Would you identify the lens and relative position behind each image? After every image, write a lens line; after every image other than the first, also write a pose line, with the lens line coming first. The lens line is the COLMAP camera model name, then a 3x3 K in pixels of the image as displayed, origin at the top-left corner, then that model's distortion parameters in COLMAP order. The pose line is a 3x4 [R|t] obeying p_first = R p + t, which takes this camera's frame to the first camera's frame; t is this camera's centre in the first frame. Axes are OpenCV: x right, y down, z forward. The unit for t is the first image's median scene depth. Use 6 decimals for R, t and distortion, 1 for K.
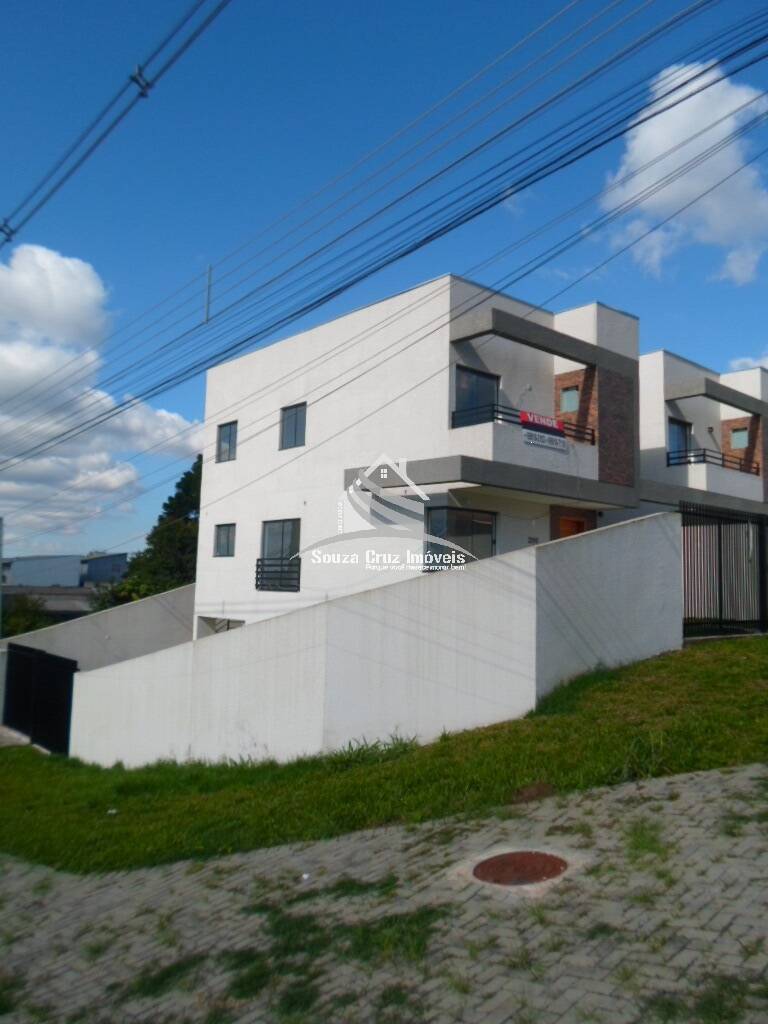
lens RADIAL K [[789.9, 0, 384.0], [0, 789.9, 512.0], [0, 0, 1]] dist [-0.022292, -0.001750]
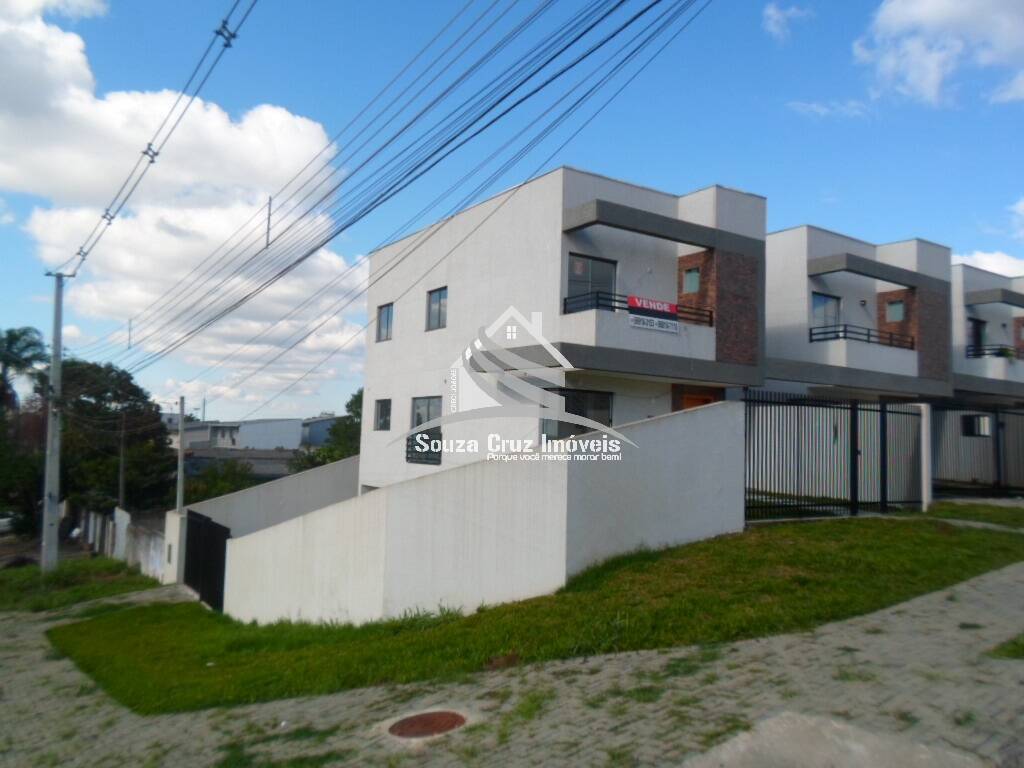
lens RADIAL K [[791.7, 0, 507.8], [0, 791.7, 390.6], [0, 0, 1]] dist [0.001121, -0.002512]
pose [[0.991876, -0.003521, -0.127164, 0.148651], [0.006427, 0.999727, 0.022447, -0.028993], [0.127050, -0.023082, 0.991628, -0.060011]]
